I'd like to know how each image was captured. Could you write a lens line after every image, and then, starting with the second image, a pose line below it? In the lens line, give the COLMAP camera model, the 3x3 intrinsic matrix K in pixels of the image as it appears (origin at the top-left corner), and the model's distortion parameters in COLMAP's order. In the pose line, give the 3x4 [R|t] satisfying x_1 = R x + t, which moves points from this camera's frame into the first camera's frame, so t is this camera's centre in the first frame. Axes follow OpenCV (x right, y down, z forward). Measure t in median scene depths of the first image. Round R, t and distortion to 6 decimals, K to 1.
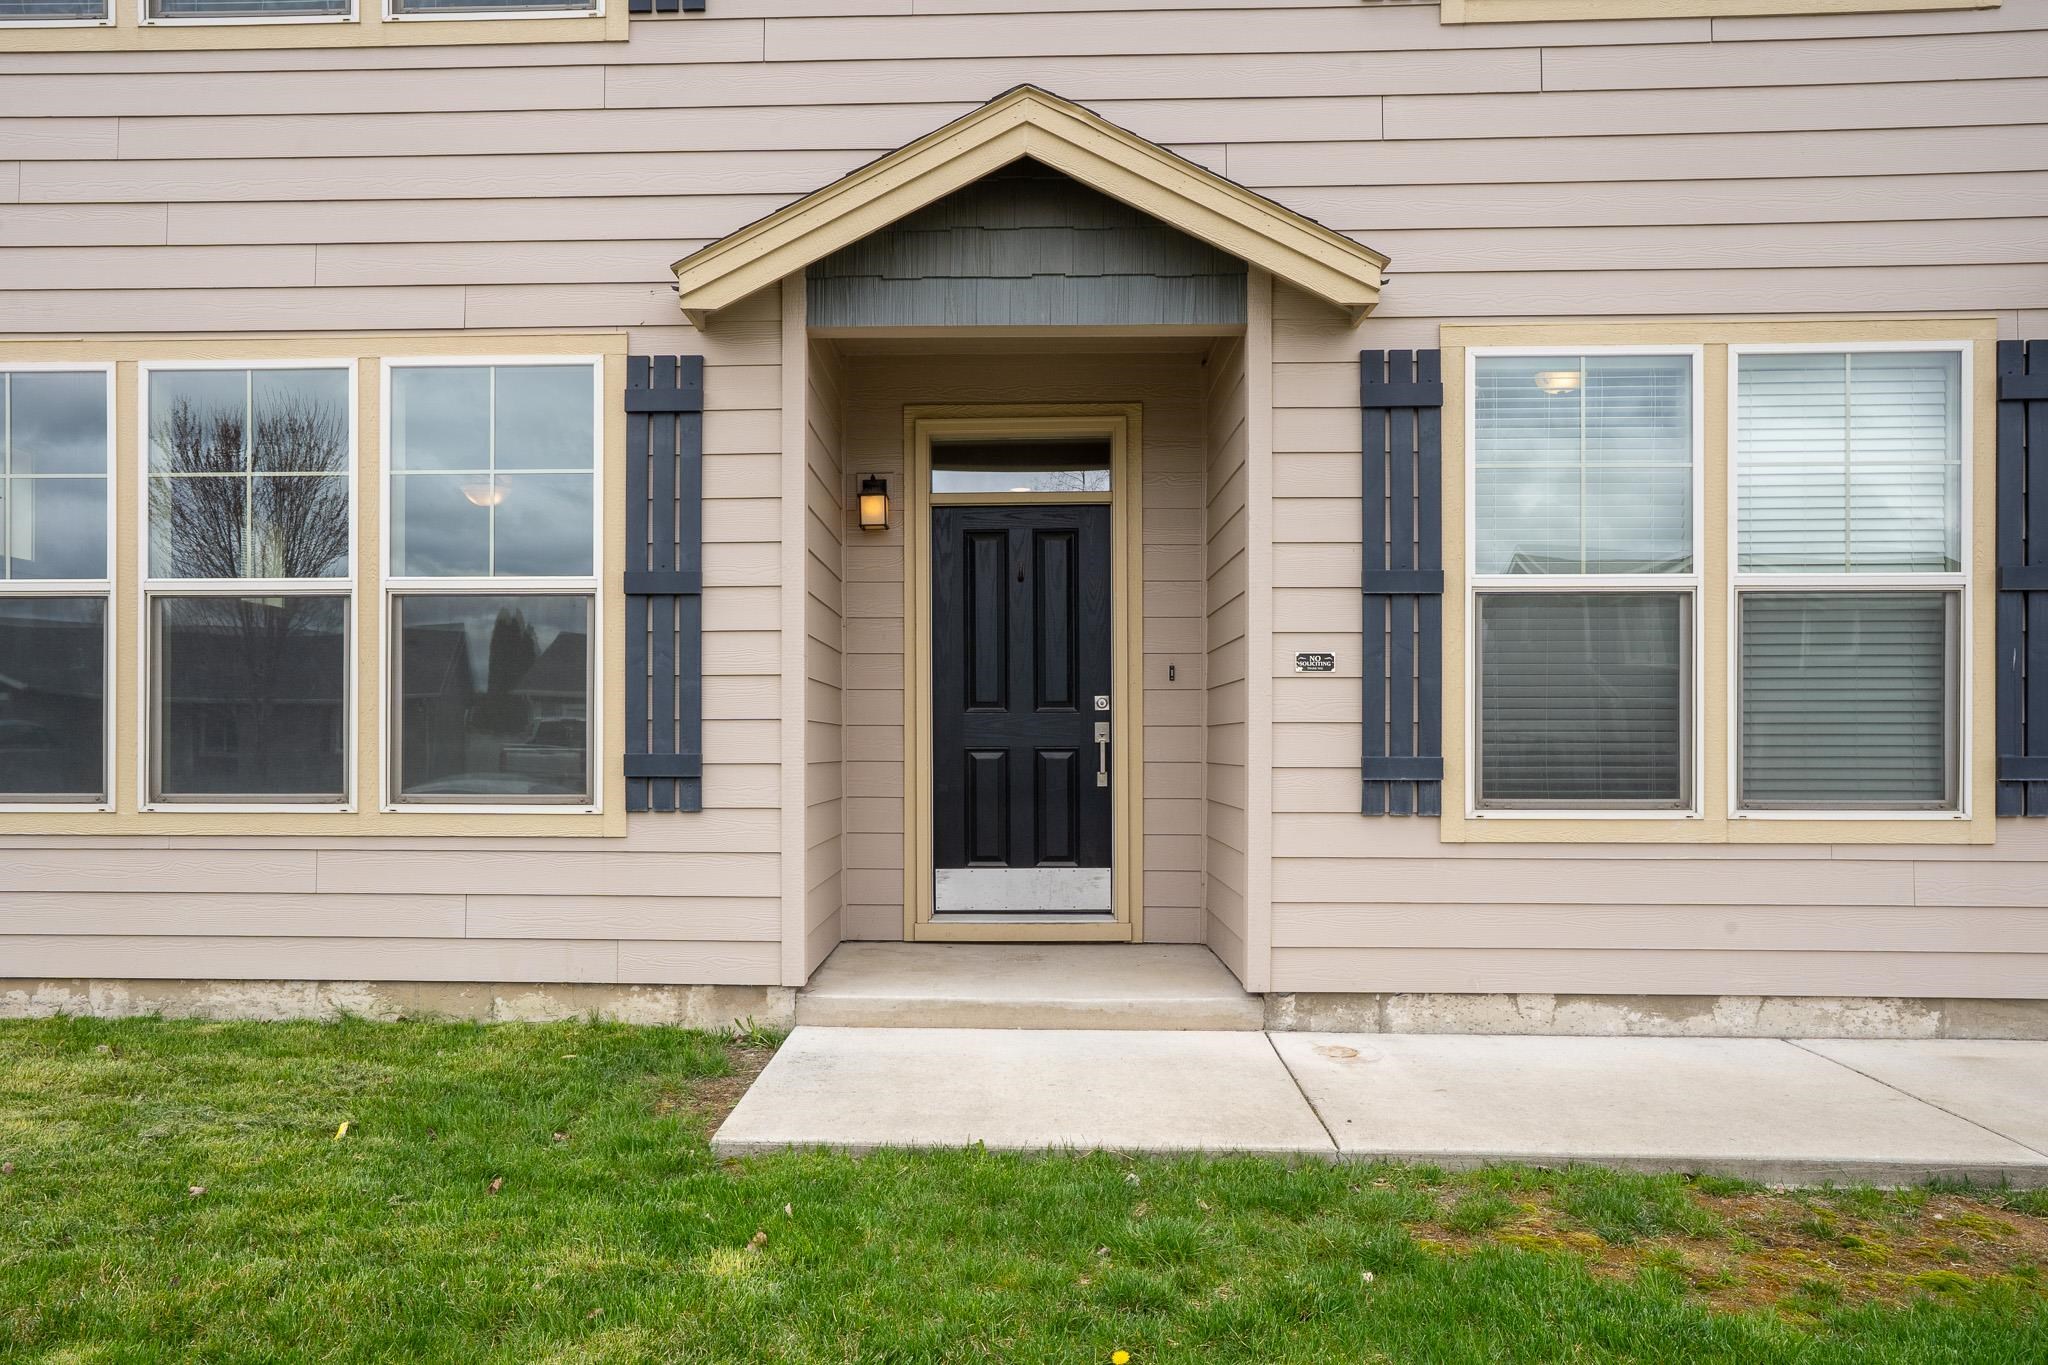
lens RADIAL K [[1418.3, 0, 1024.1], [0, 1418.3, 686.7], [0, 0, 1]] dist [0.001224, 0.000944]
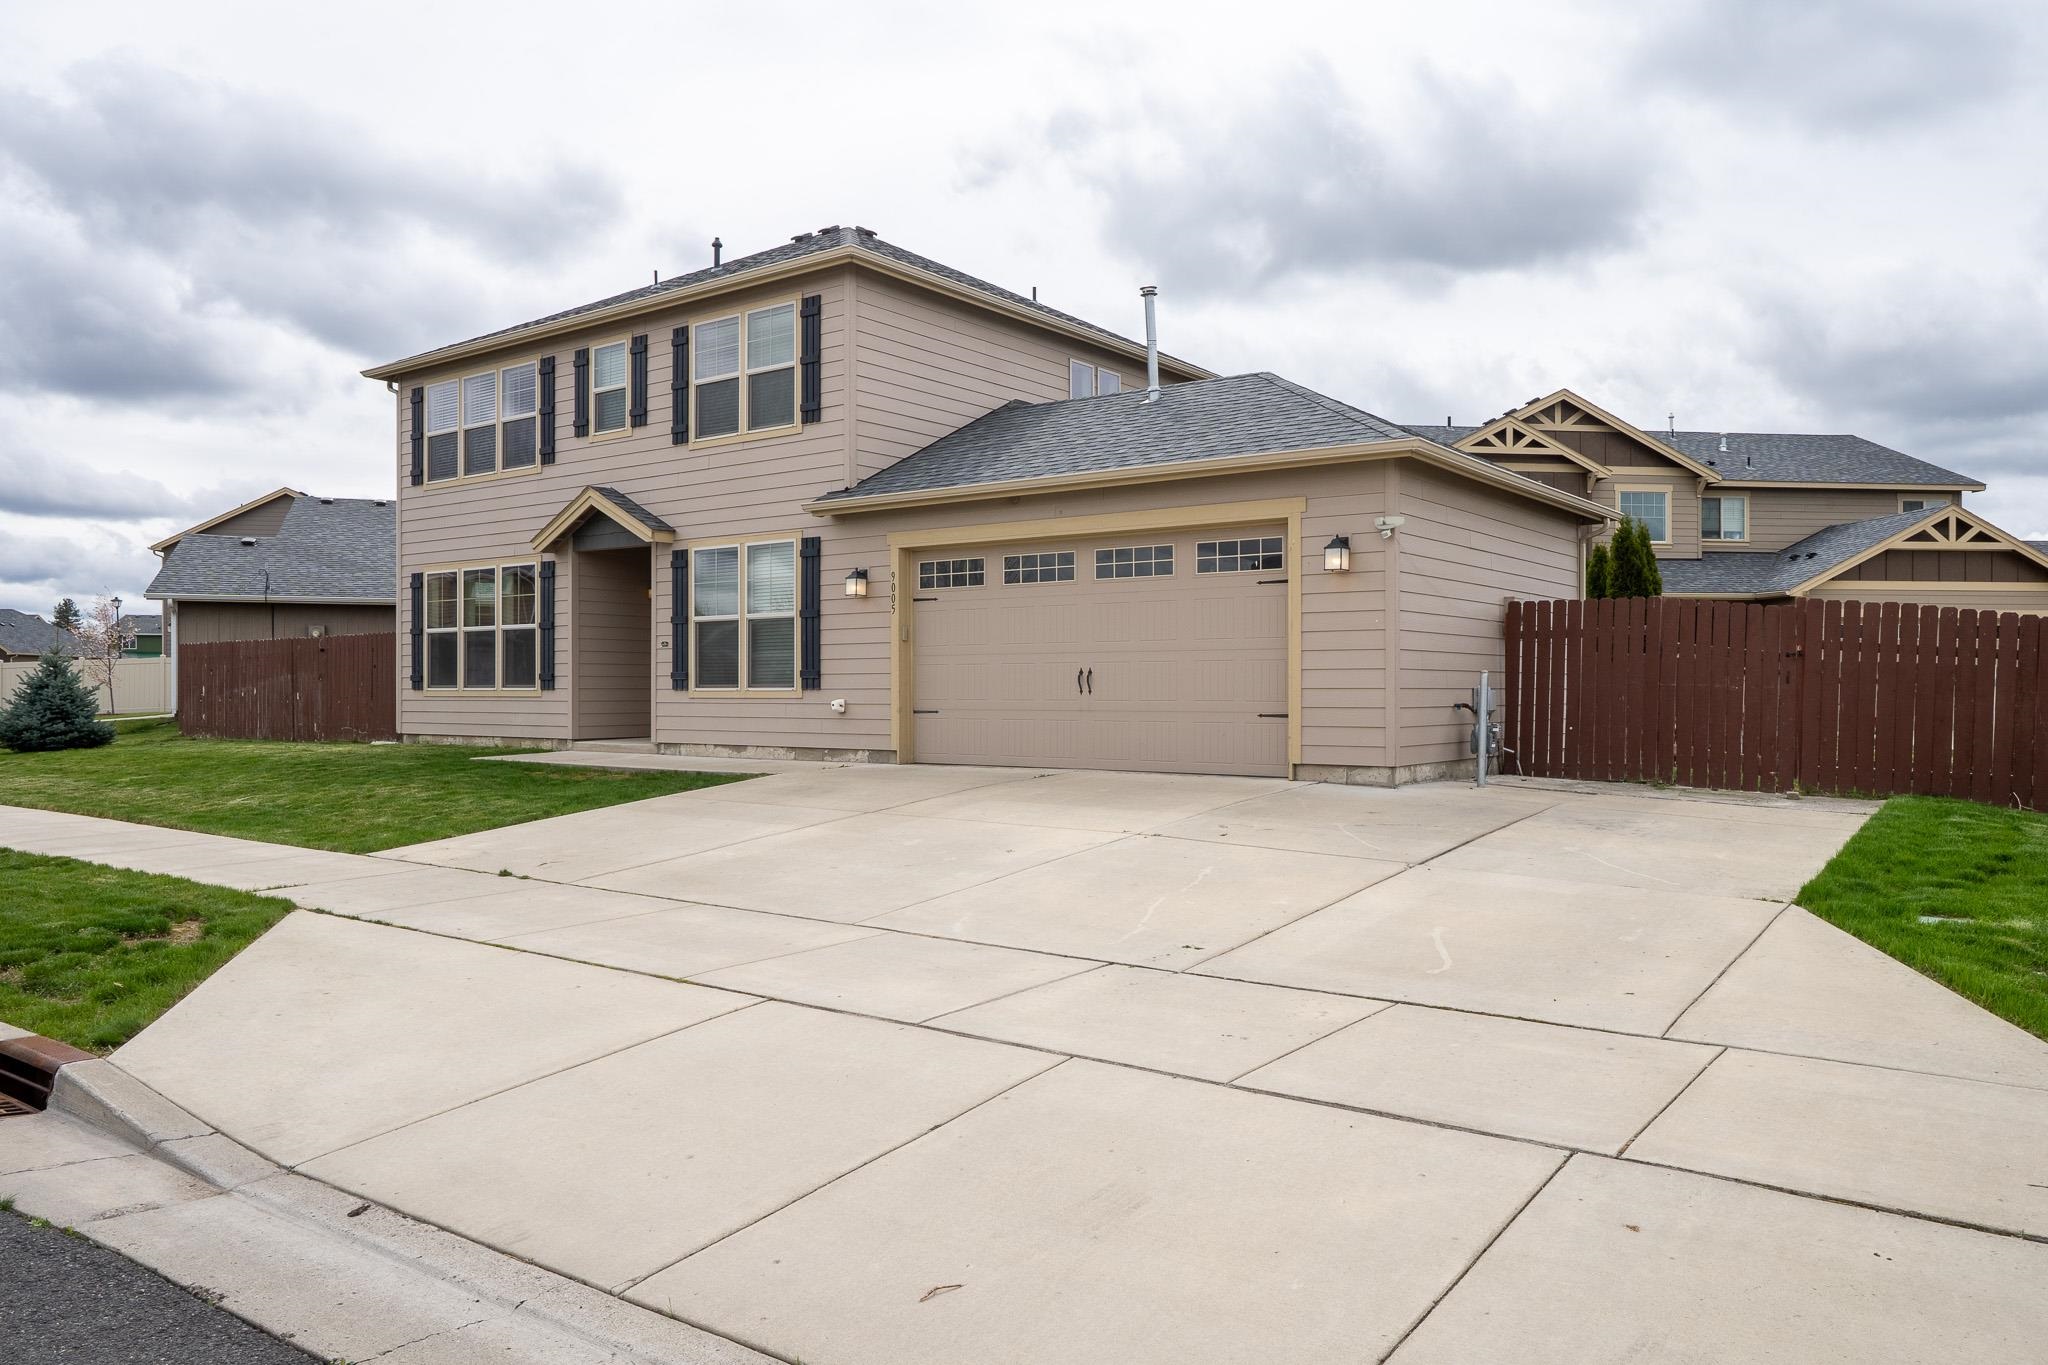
lens RADIAL K [[1418.3, 0, 1024.5], [0, 1418.3, 686.1], [0, 0, 1]] dist [0.001224, 0.000944]
pose [[0.824031, -0.002371, -0.566540, 2.803031], [0.005712, 0.999975, 0.004124, 0.072584], [0.566516, -0.006635, 0.824024, -1.280053]]
